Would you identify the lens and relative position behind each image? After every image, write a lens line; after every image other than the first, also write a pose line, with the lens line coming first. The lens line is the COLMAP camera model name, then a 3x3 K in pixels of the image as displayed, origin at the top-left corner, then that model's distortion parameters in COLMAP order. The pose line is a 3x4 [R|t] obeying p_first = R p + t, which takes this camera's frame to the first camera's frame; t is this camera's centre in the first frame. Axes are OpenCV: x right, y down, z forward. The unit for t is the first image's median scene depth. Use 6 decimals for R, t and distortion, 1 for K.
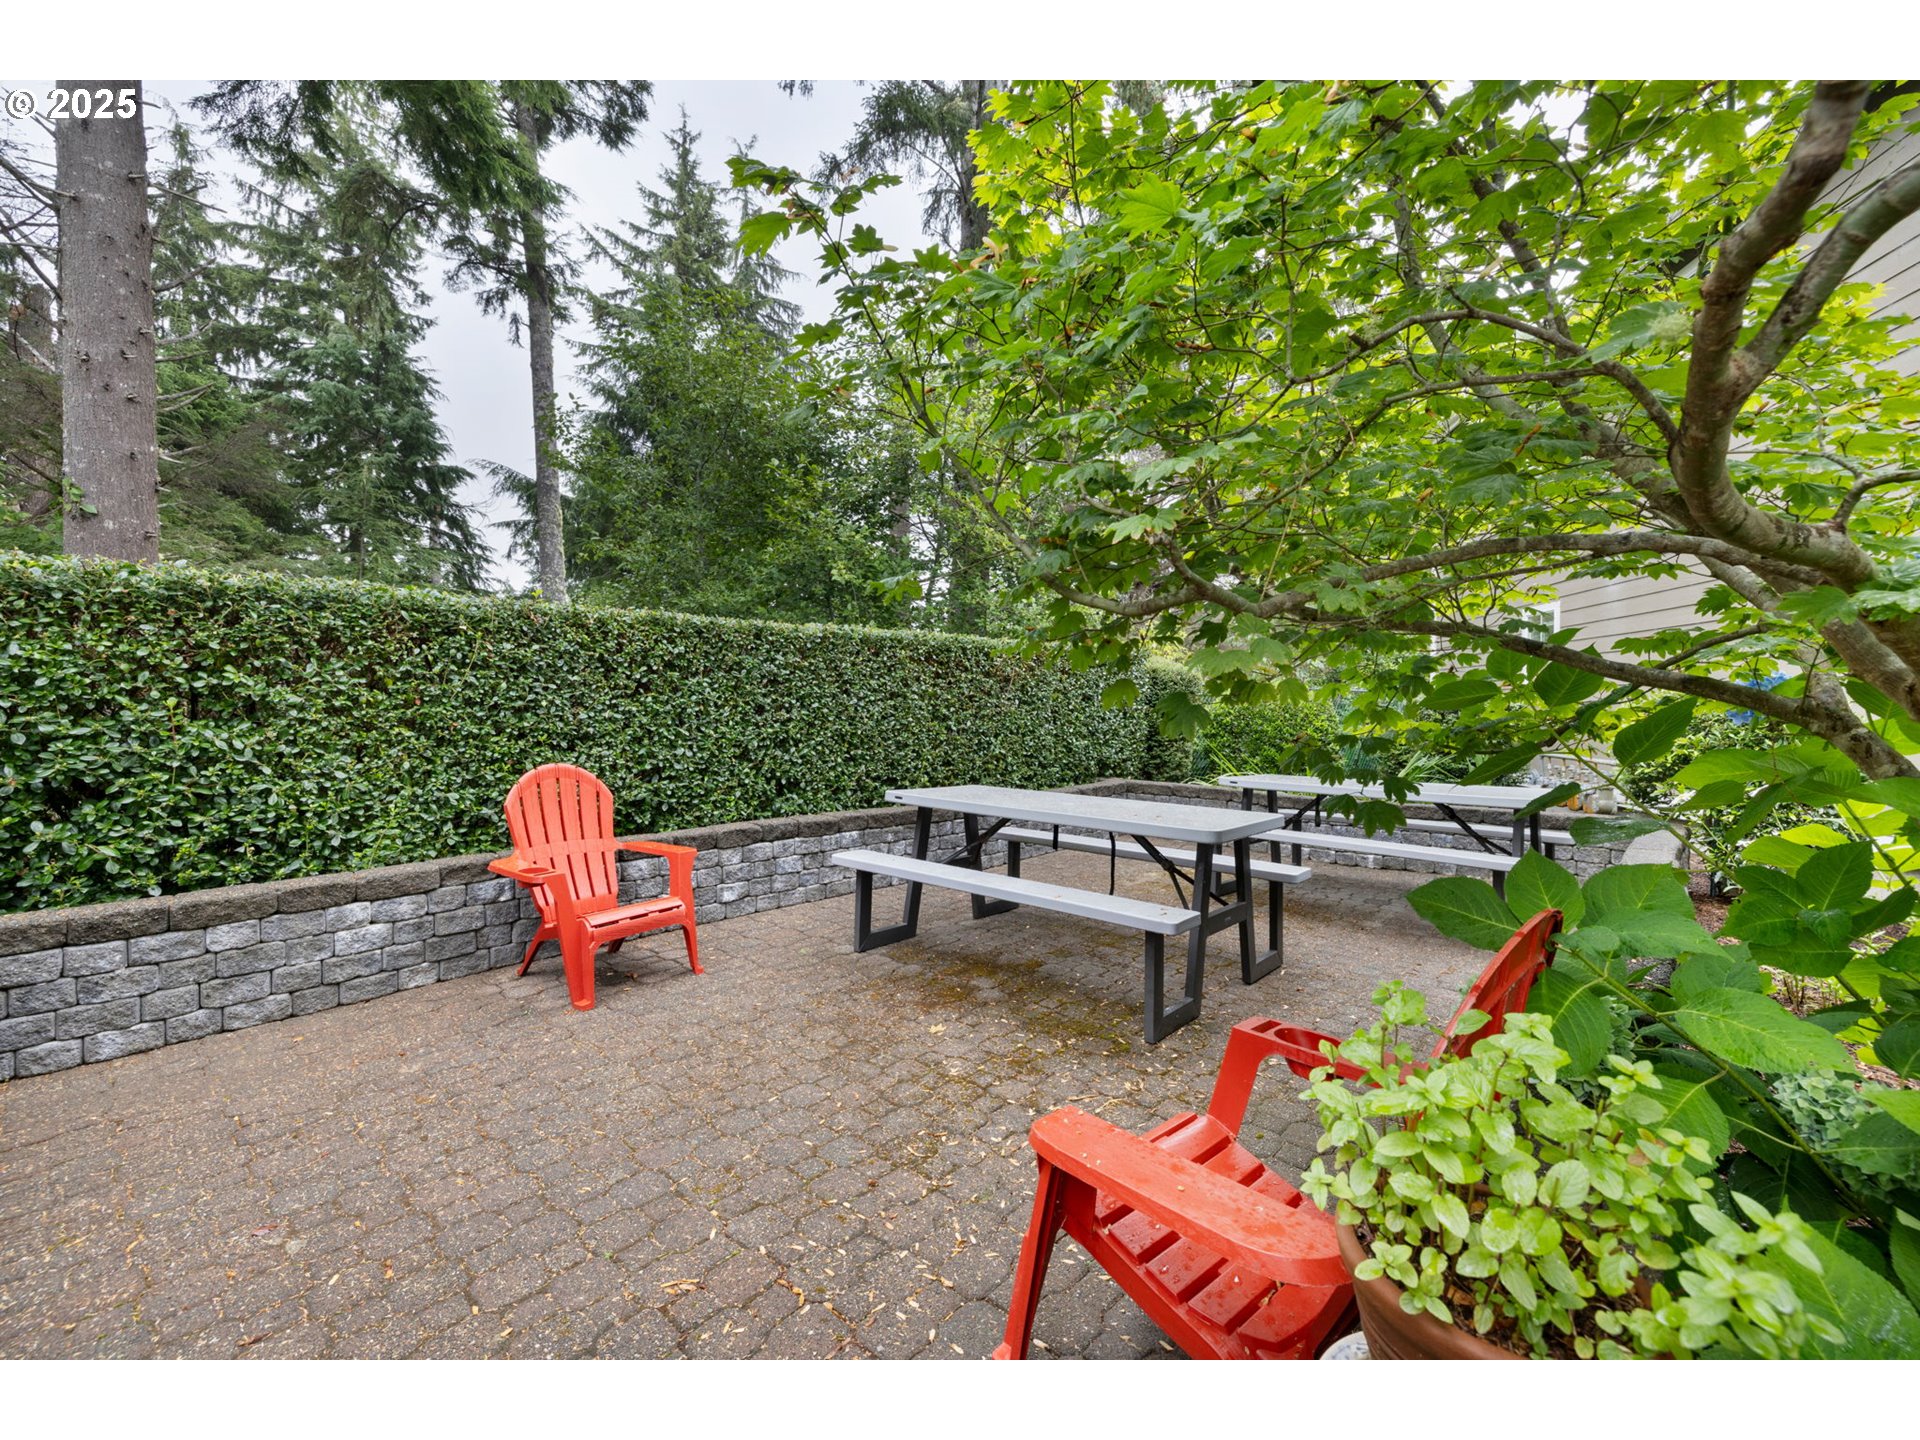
lens RADIAL K [[815.0, 0, 967.2], [0, 815.0, 716.6], [0, 0, 1]] dist [0.003334, -0.001348]
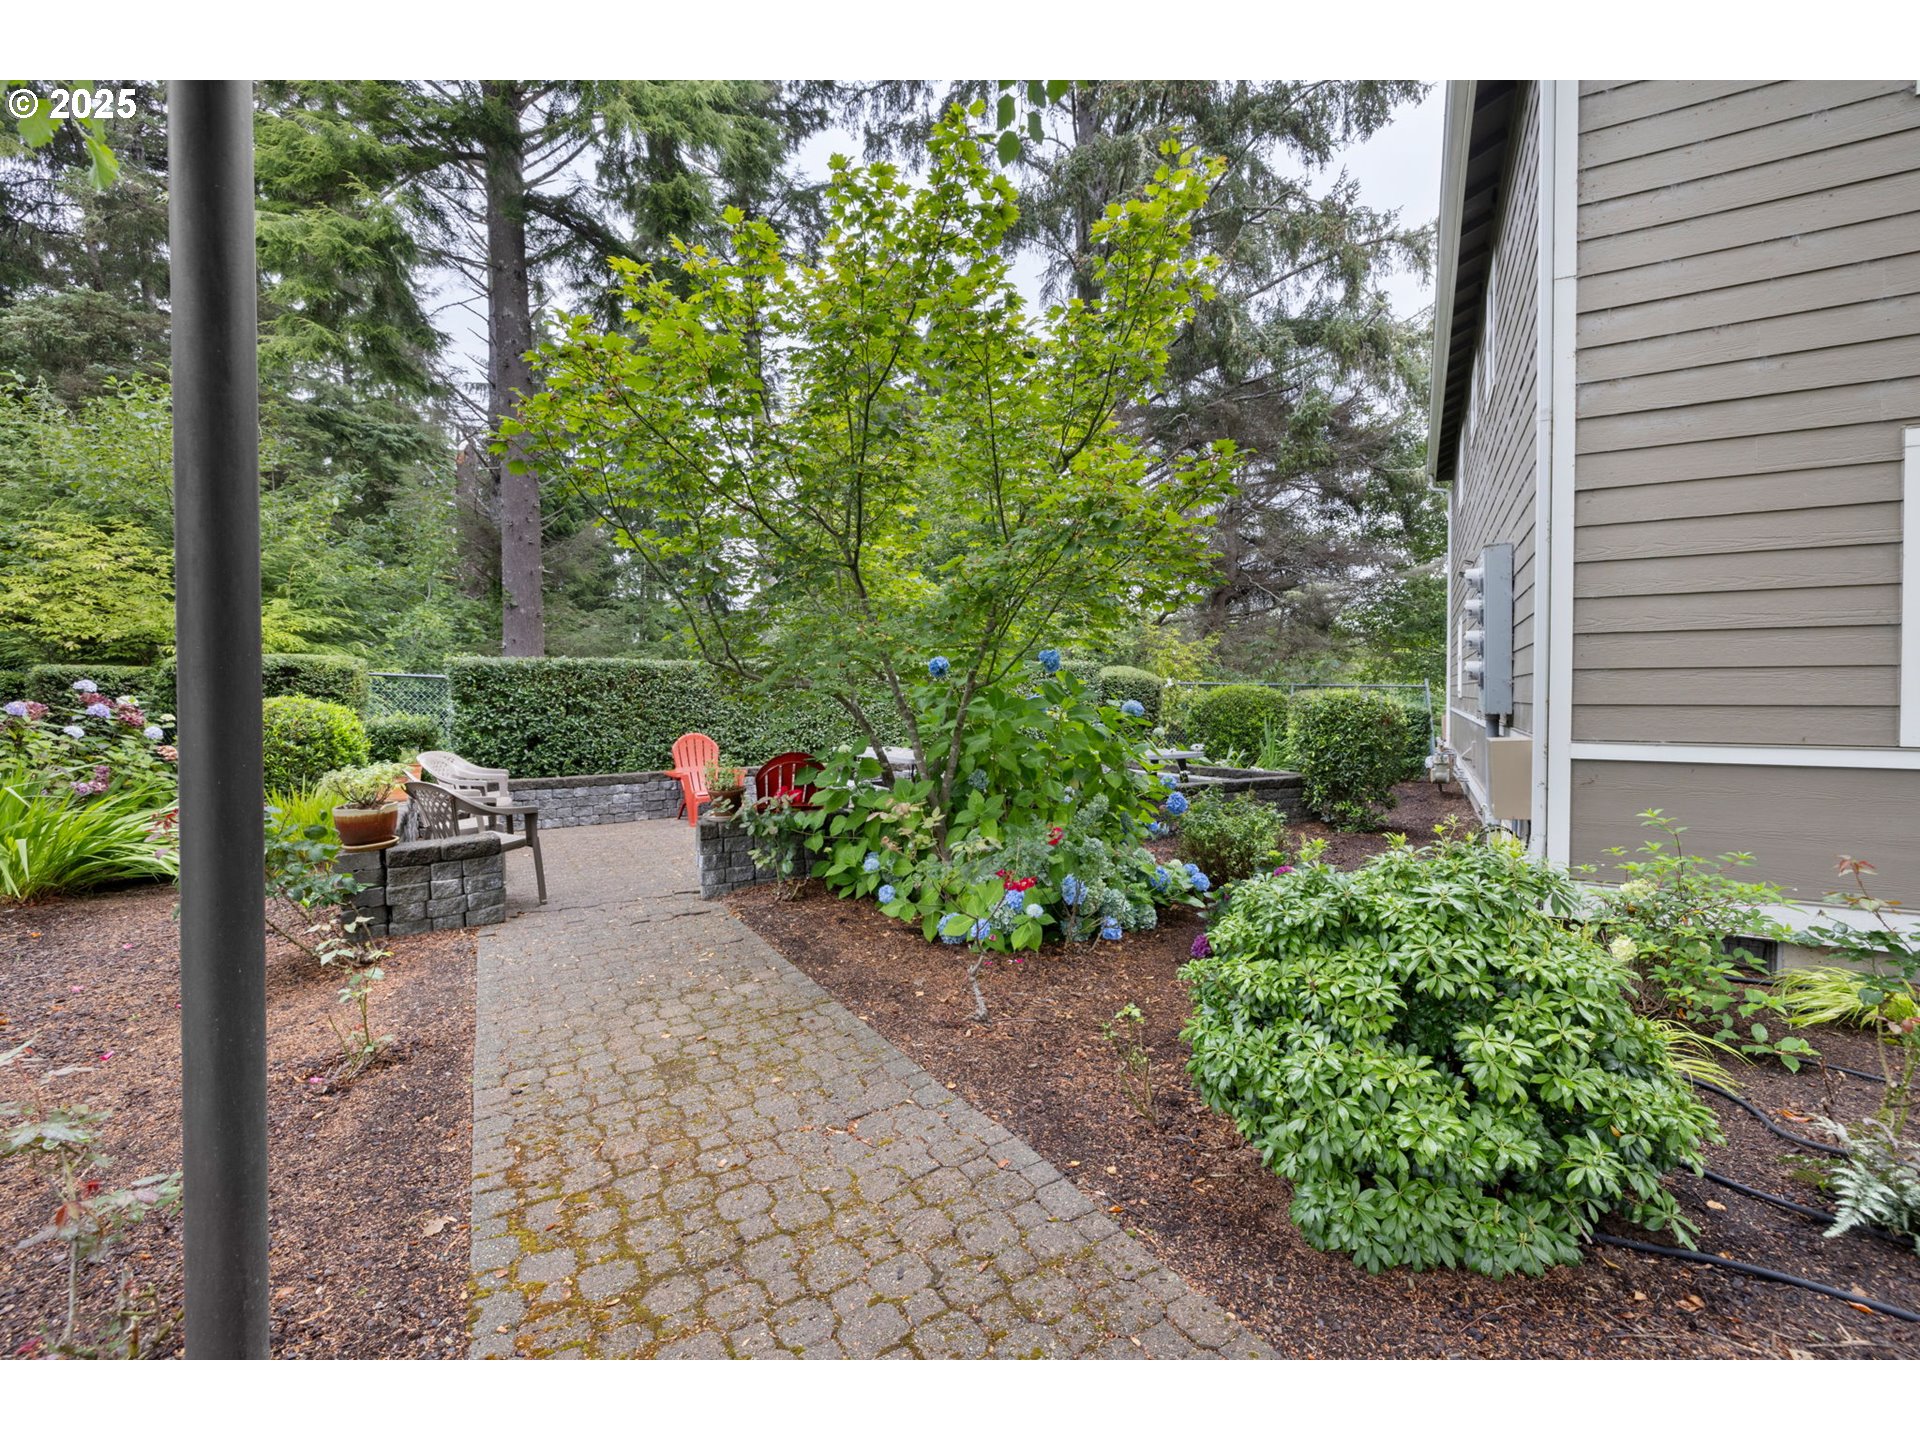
lens RADIAL K [[815.0, 0, 955.6], [0, 815.0, 722.7], [0, 0, 1]] dist [0.003334, -0.001348]
pose [[0.955661, -0.005484, -0.294418, 1.034649], [0.008969, 0.999905, 0.010487, 0.013097], [0.294332, -0.012662, 0.955619, -1.160714]]
